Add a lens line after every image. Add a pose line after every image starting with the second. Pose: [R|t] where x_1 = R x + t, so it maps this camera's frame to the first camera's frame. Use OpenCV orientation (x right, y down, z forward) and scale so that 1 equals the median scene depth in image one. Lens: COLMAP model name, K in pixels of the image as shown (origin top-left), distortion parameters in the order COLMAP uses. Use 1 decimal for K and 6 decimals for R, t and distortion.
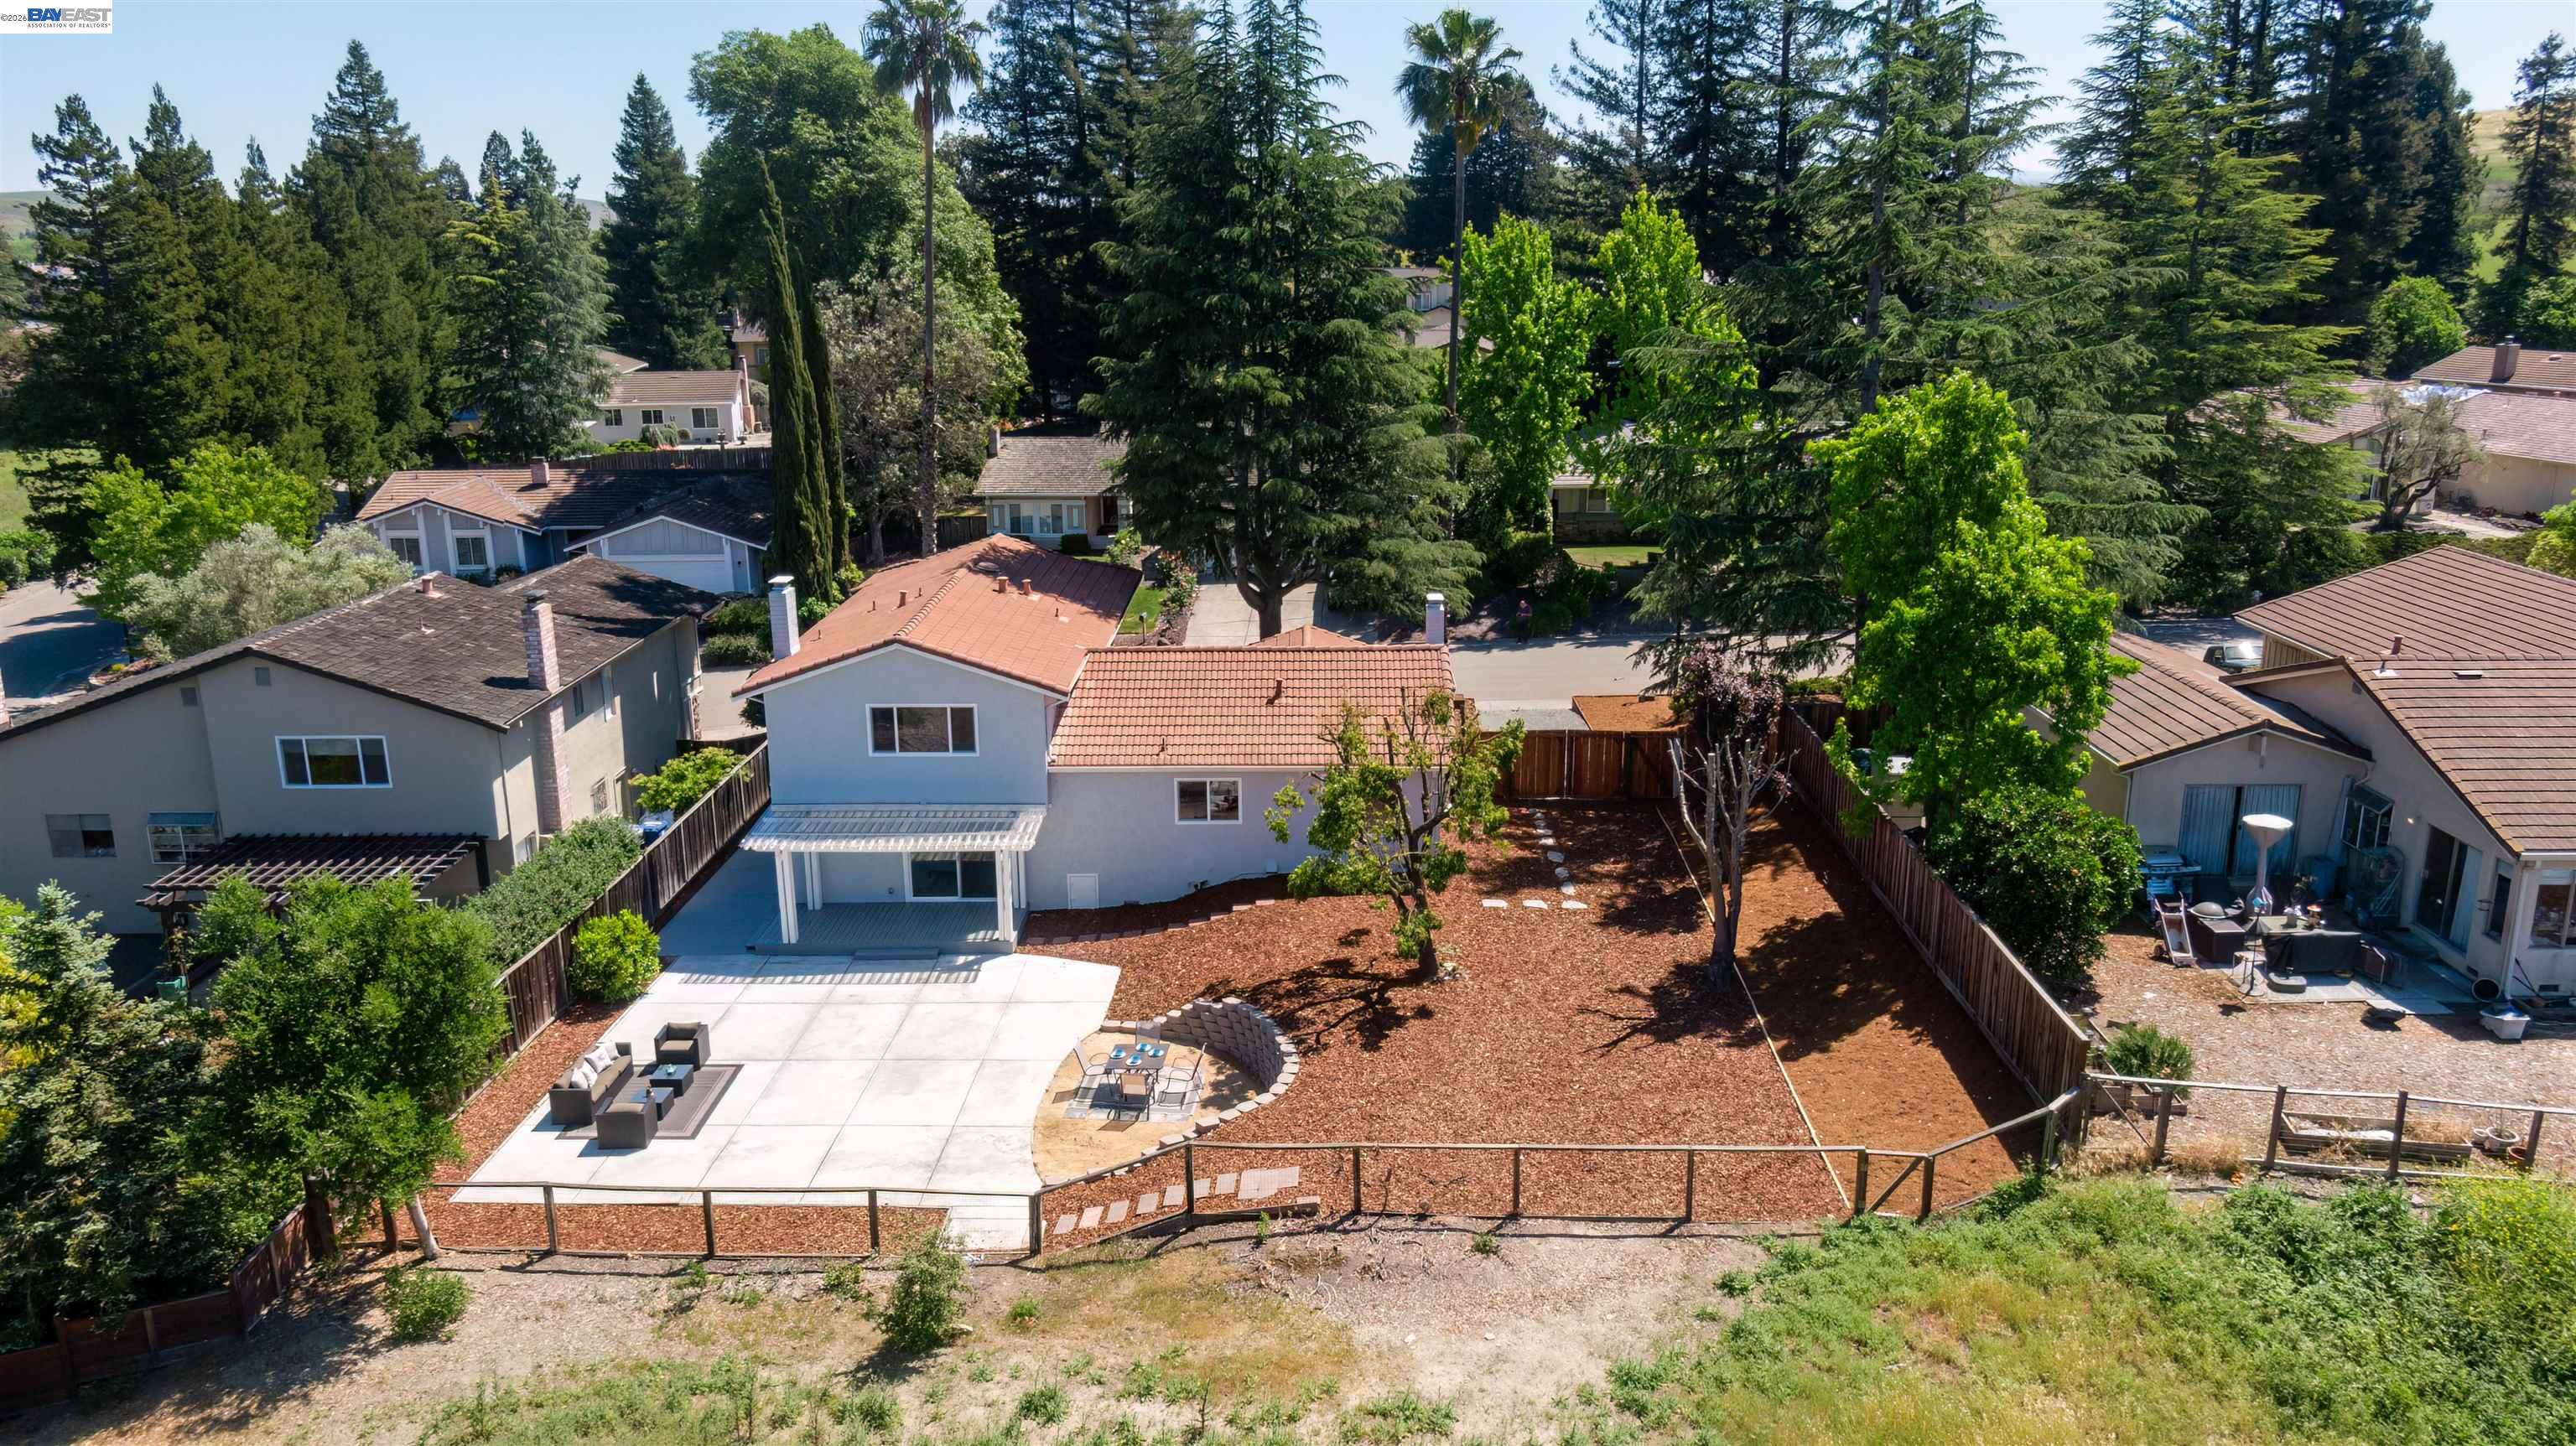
lens RADIAL K [[1841.8, 0, 1288.0], [0, 1841.8, 723.0], [0, 0, 1]] dist [0.005640, -0.018426]
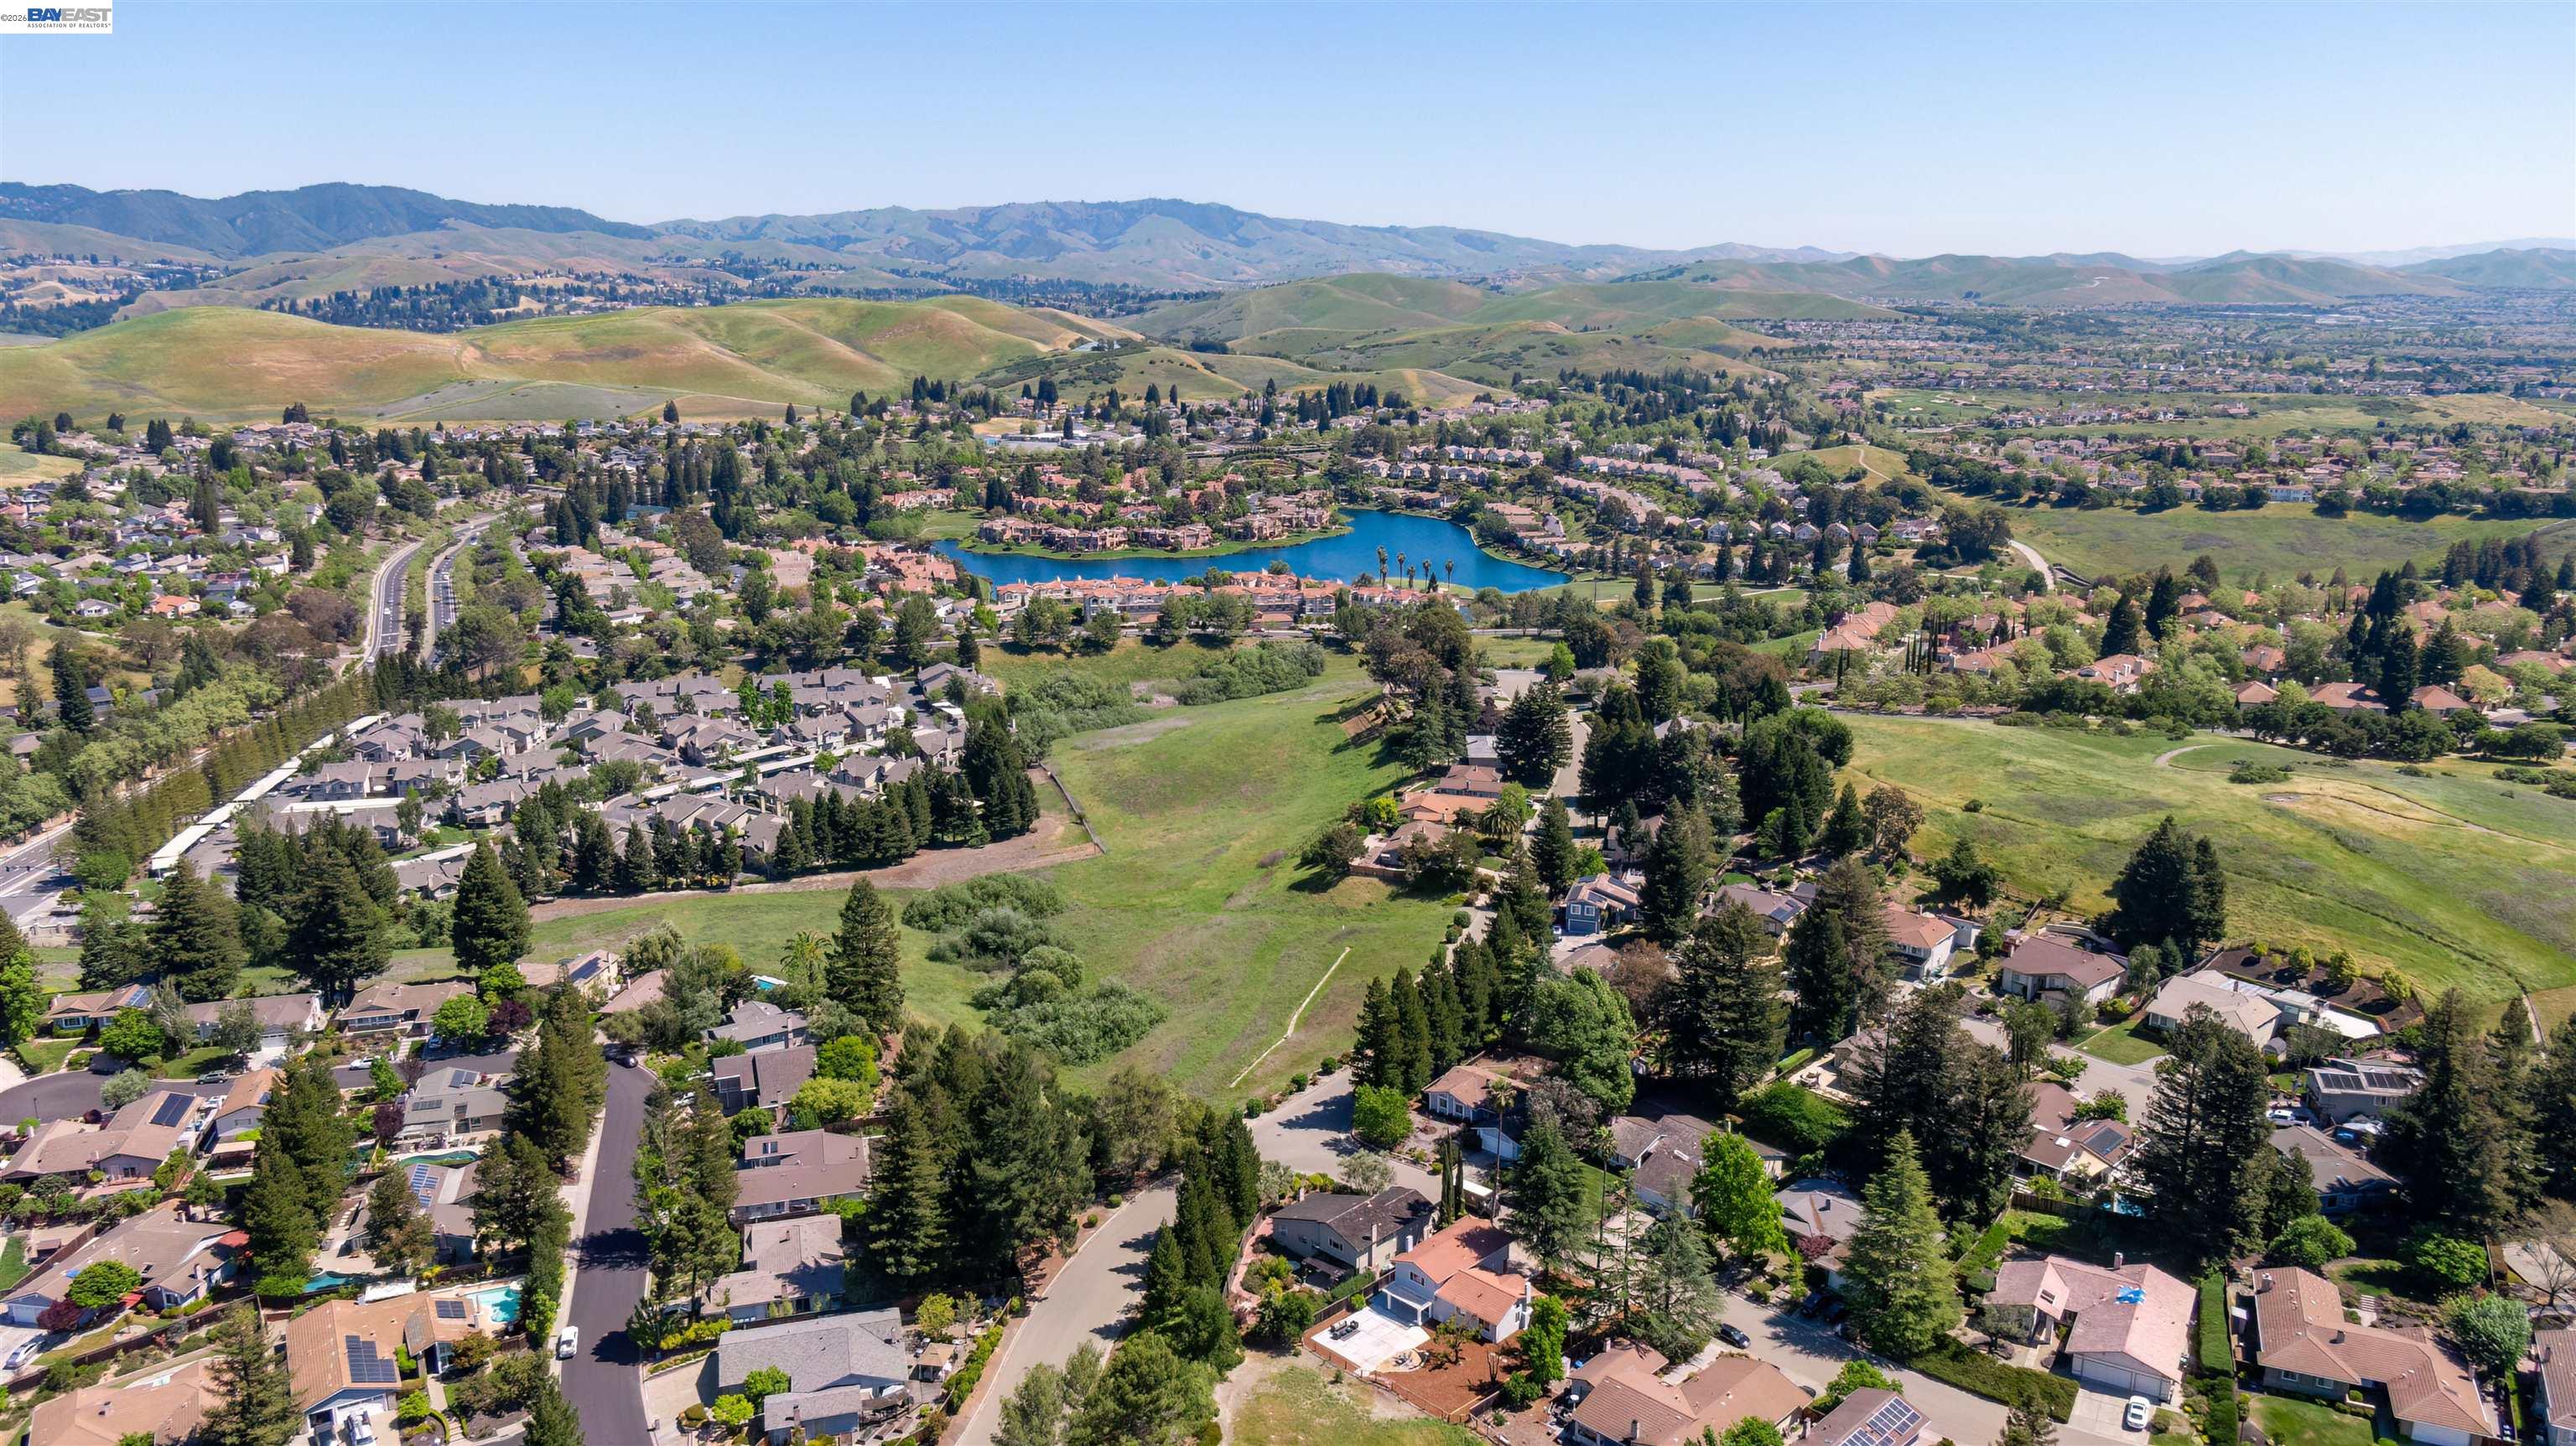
lens RADIAL K [[1824.8, 0, 1288.0], [0, 1824.8, 723.0], [0, 0, 1]] dist [0.014859, -0.023712]
pose [[0.713109, 0.166978, -0.680877, 3.417291], [-0.180534, 0.982204, 0.051795, -2.124372], [0.677409, 0.085986, 0.730564, -3.884283]]
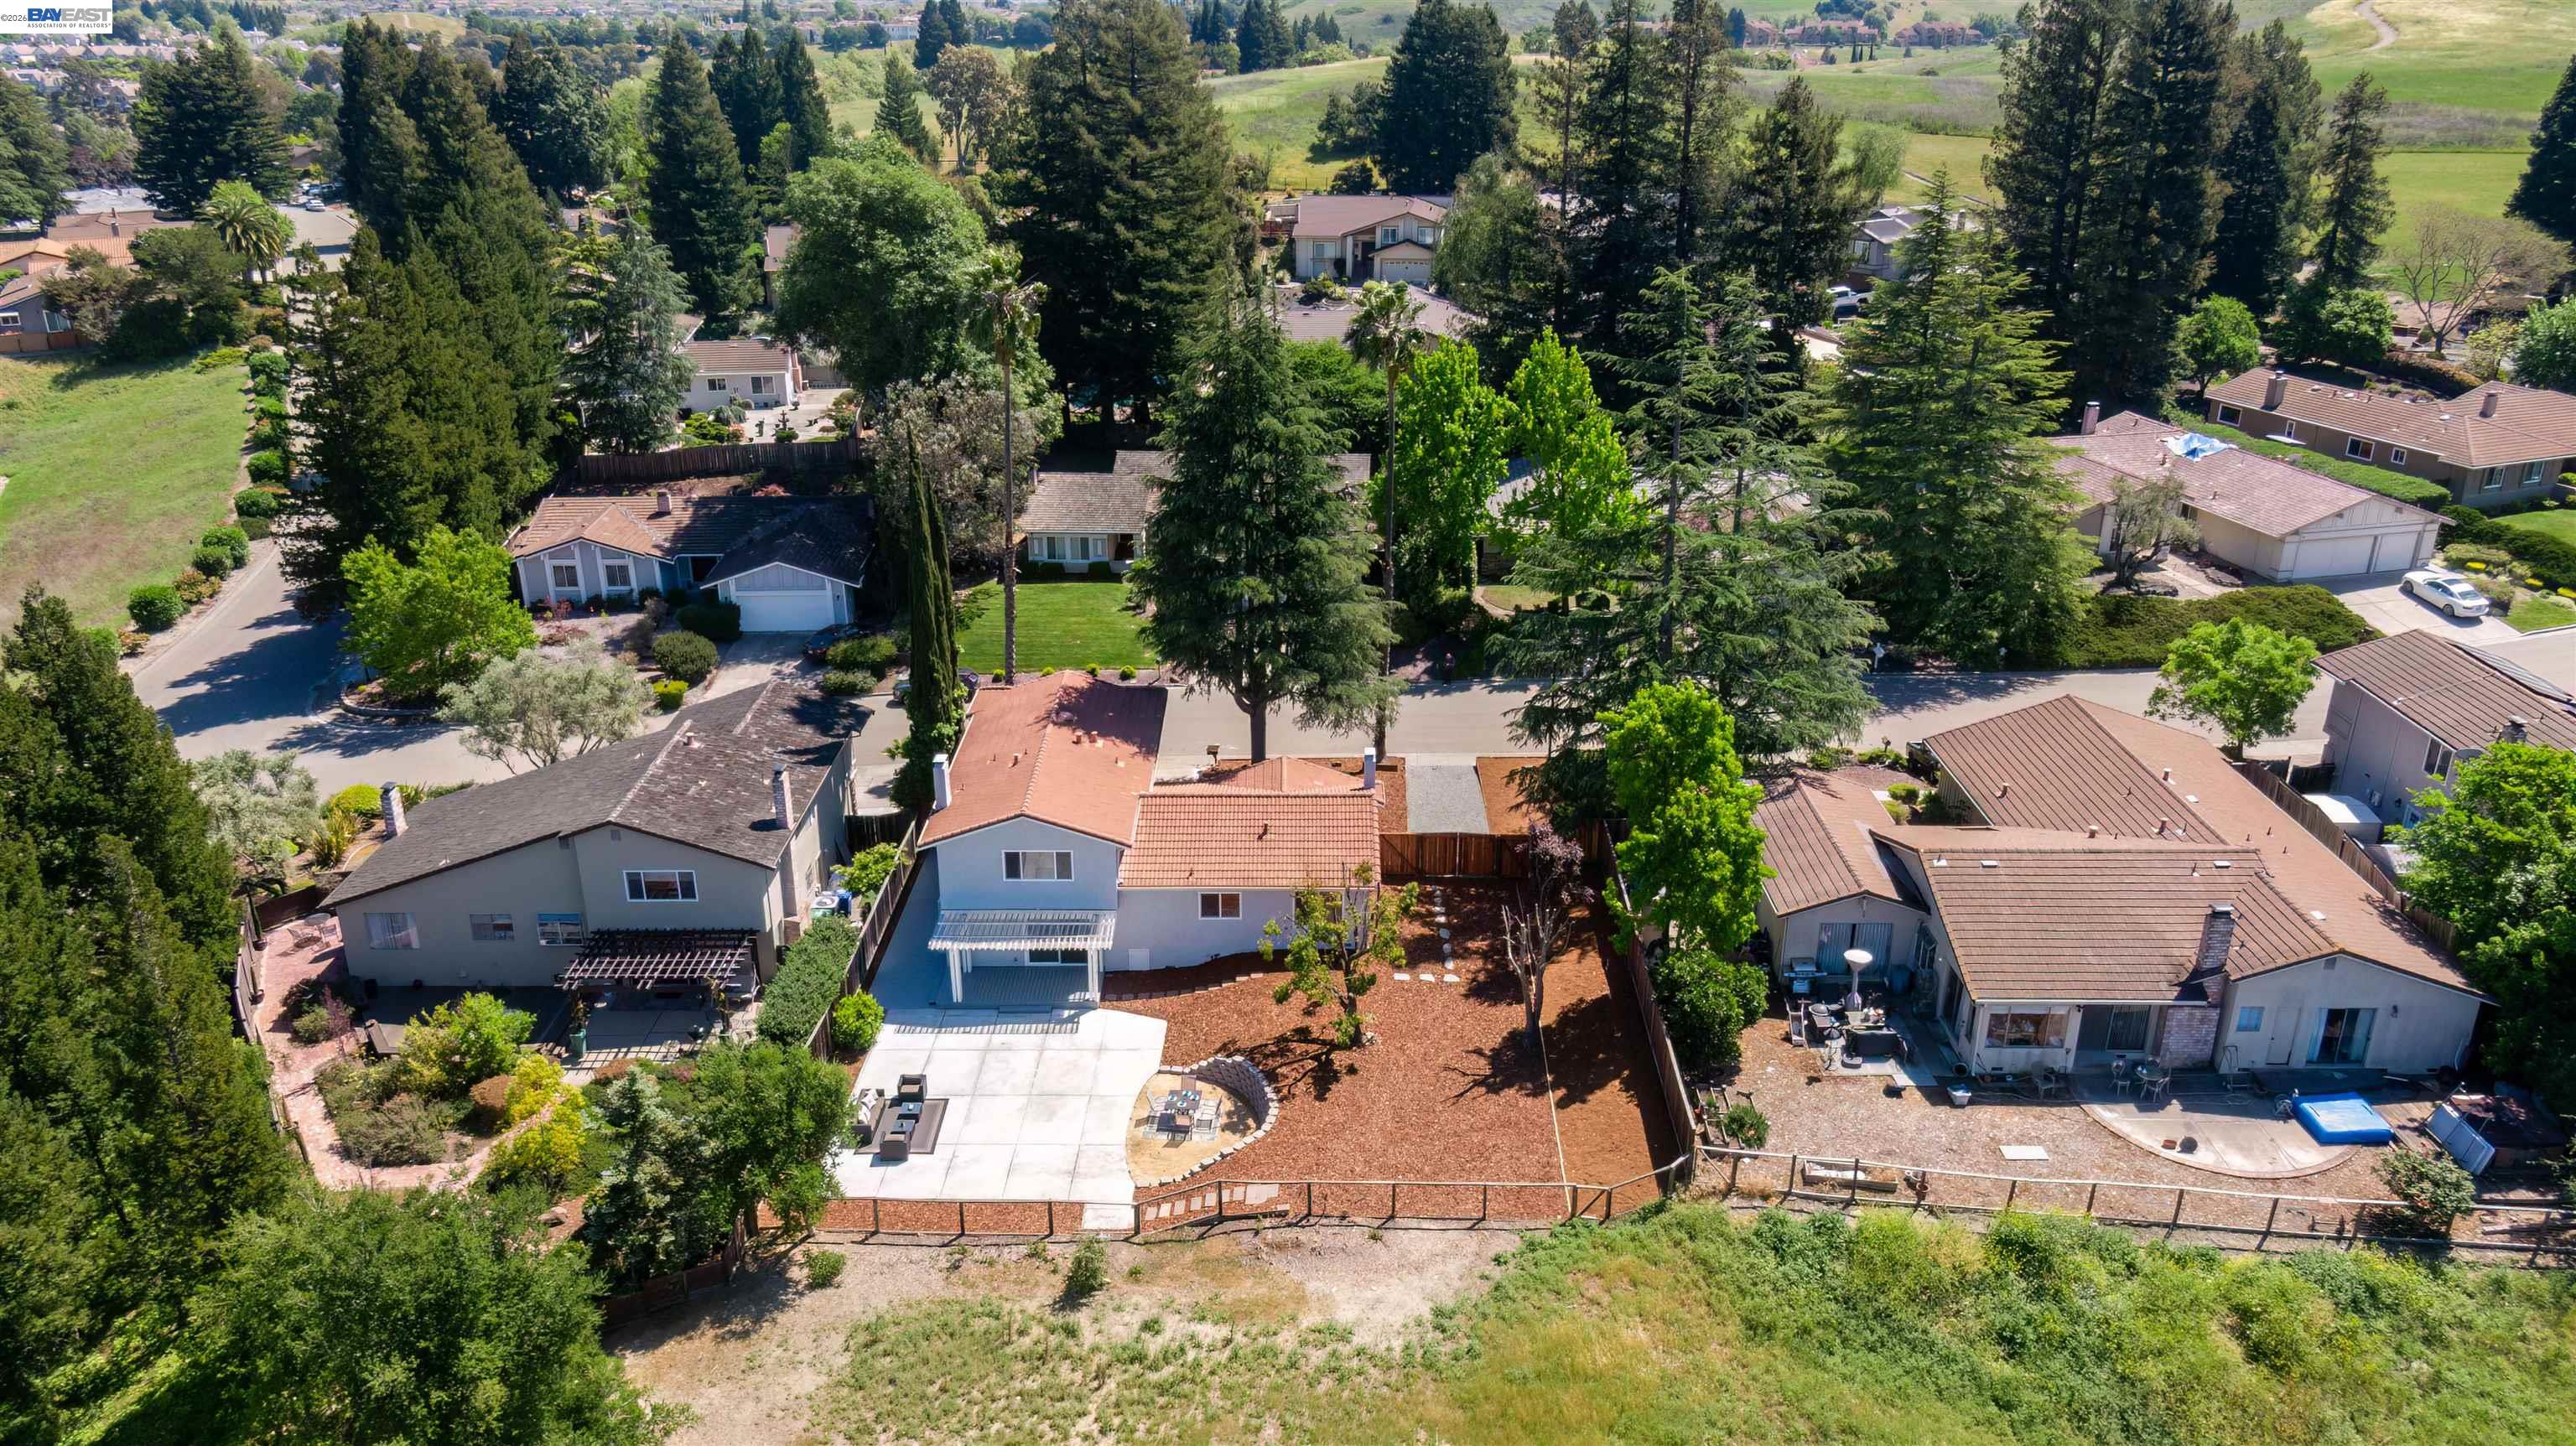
lens RADIAL K [[1824.8, 0, 1288.0], [0, 1824.8, 723.0], [0, 0, 1]] dist [0.014859, -0.023712]
pose [[0.999920, 0.002456, 0.012402, -0.006835], [-0.003938, 0.992656, 0.120911, -0.364703], [-0.012014, -0.120950, 0.992586, -0.630040]]
